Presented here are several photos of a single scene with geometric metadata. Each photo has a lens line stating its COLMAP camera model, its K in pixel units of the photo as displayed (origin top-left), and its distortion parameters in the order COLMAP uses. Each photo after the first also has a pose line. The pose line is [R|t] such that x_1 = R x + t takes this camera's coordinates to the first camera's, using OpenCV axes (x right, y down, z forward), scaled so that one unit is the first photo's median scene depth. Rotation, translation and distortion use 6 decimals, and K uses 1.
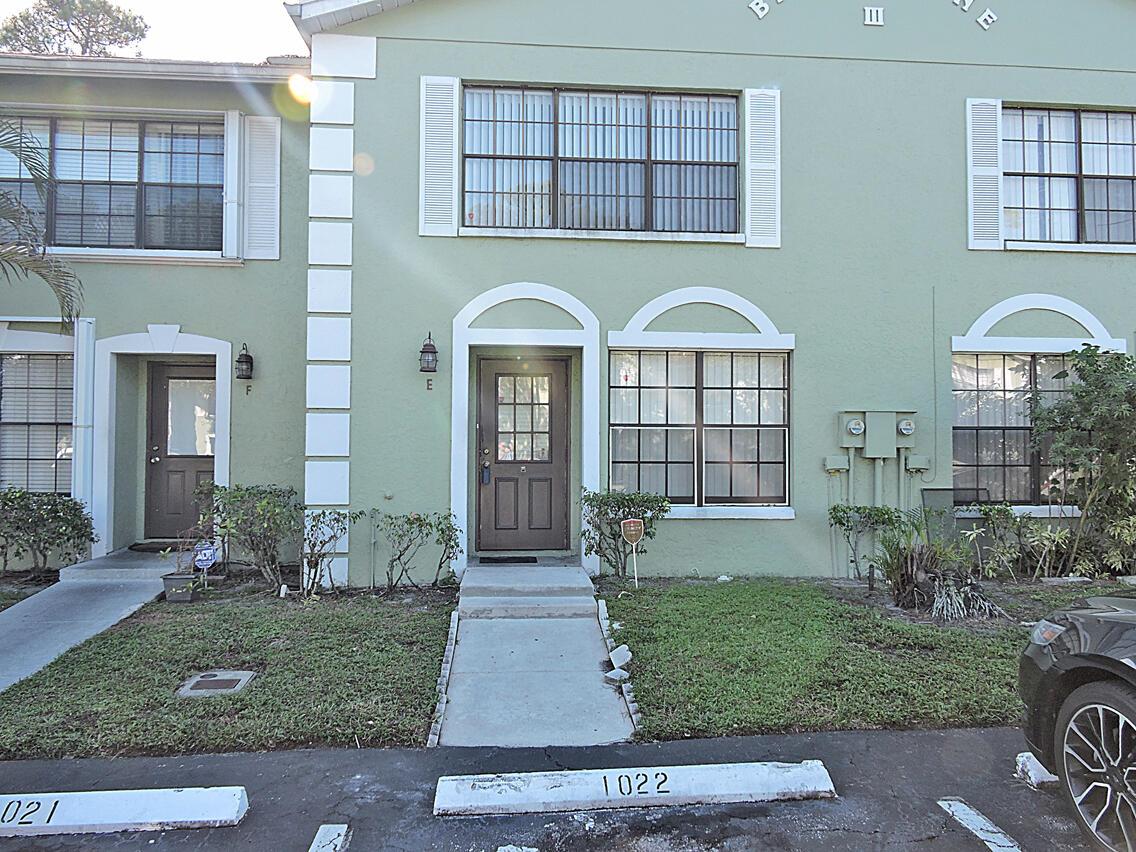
lens RADIAL K [[812.7, 0, 569.3], [0, 812.7, 425.6], [0, 0, 1]] dist [0.004742, -0.007426]
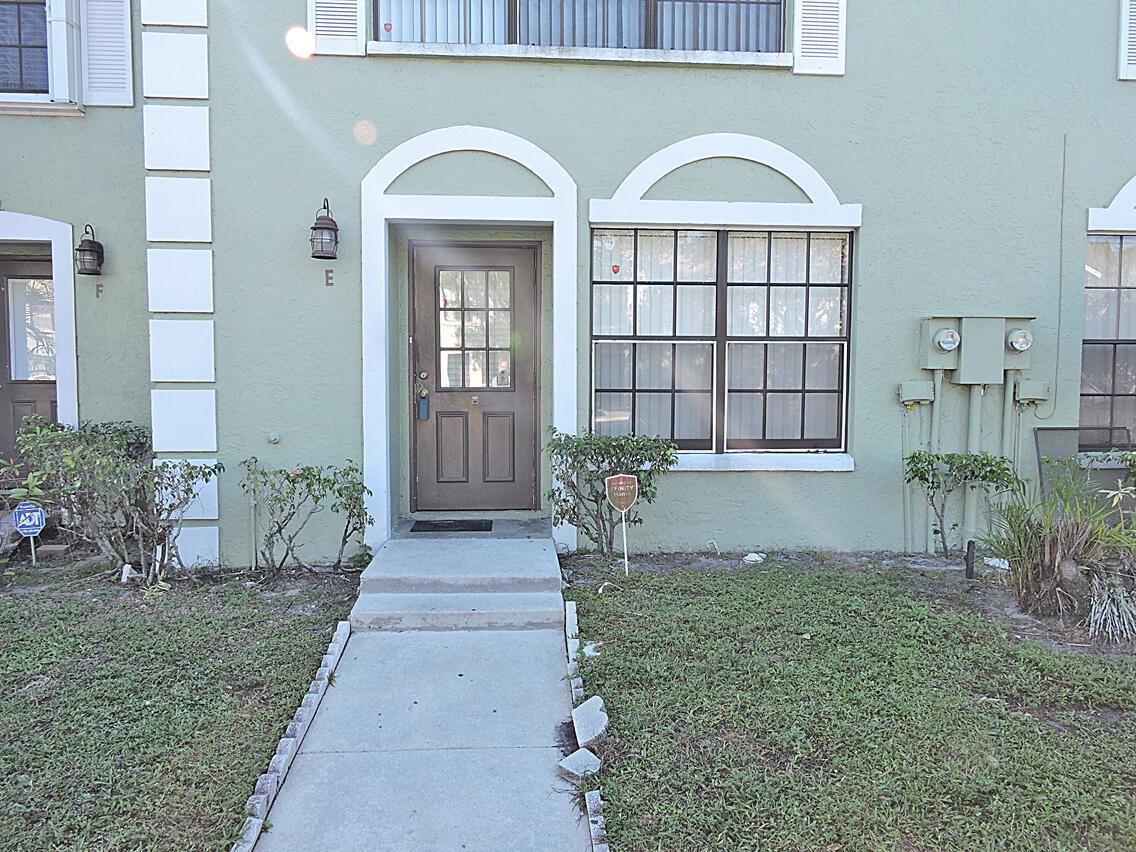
lens RADIAL K [[812.7, 0, 569.3], [0, 812.7, 425.6], [0, 0, 1]] dist [0.004742, -0.007426]
pose [[0.999928, 0.000308, -0.011971, 0.038775], [0.000794, 0.995764, 0.091944, 0.010662], [0.011949, -0.091947, 0.995692, 0.300747]]
